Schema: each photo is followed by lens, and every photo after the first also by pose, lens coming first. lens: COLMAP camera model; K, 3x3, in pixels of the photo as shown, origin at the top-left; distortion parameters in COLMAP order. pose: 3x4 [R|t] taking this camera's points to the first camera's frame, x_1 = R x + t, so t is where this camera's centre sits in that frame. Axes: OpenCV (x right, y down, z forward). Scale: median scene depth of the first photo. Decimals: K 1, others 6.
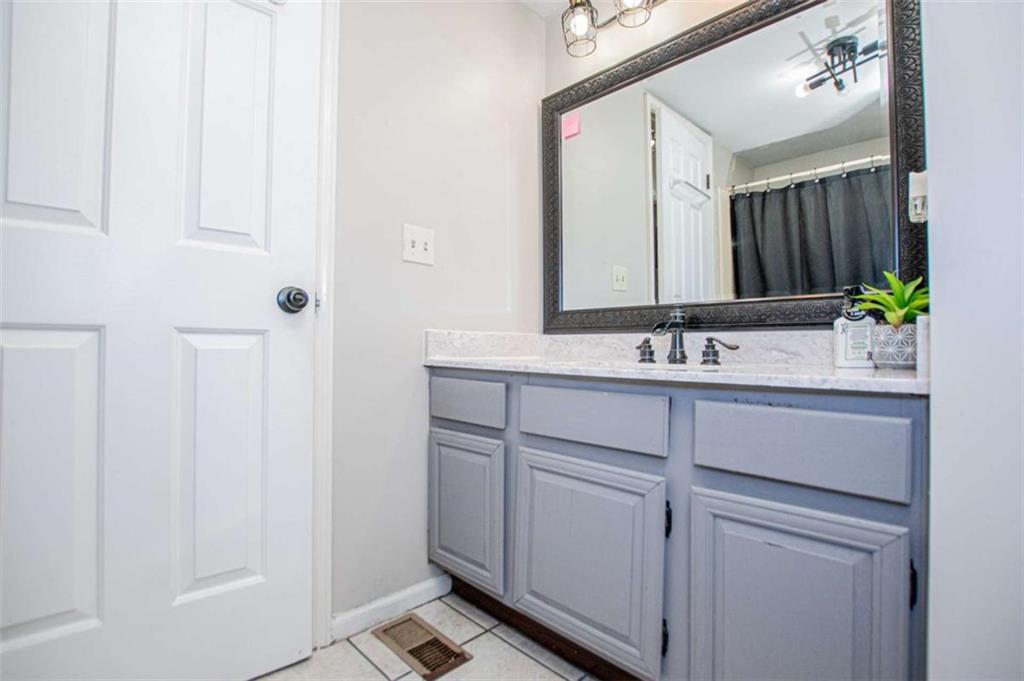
lens RADIAL K [[465.5, 0, 512.0], [0, 465.5, 335.4], [0, 0, 1]] dist [-0.001432, -0.000100]
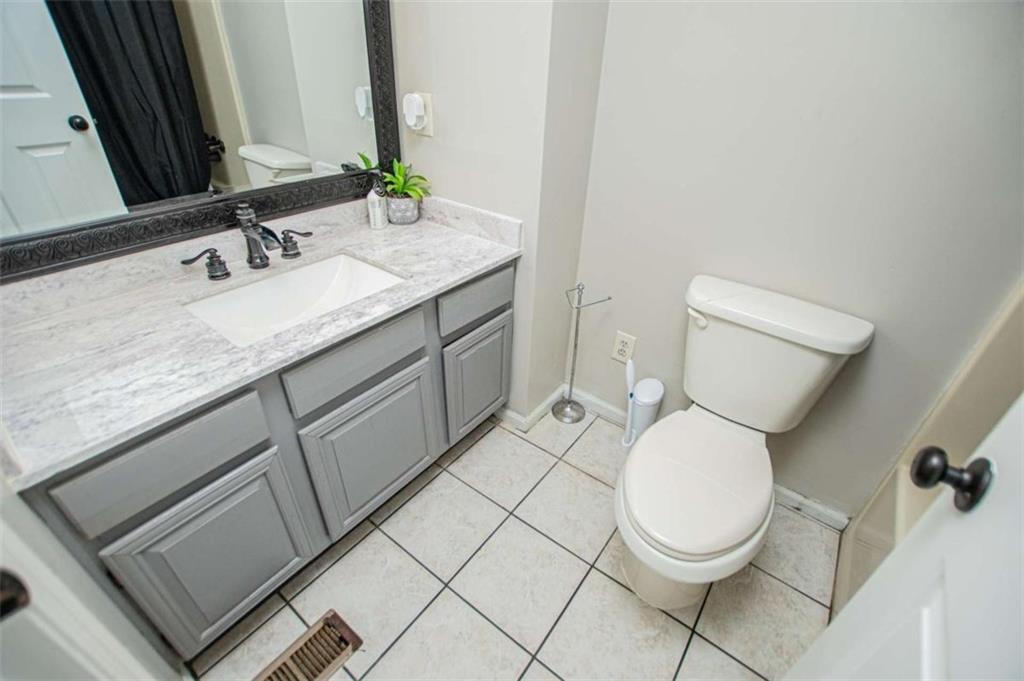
lens RADIAL K [[465.5, 0, 512.0], [0, 465.5, 335.4], [0, 0, 1]] dist [-0.001432, -0.000100]
pose [[-0.120472, -0.535901, 0.835641, -0.649756], [-0.050534, 0.843991, 0.533971, -0.396138], [-0.991430, 0.022100, -0.128758, 0.682832]]
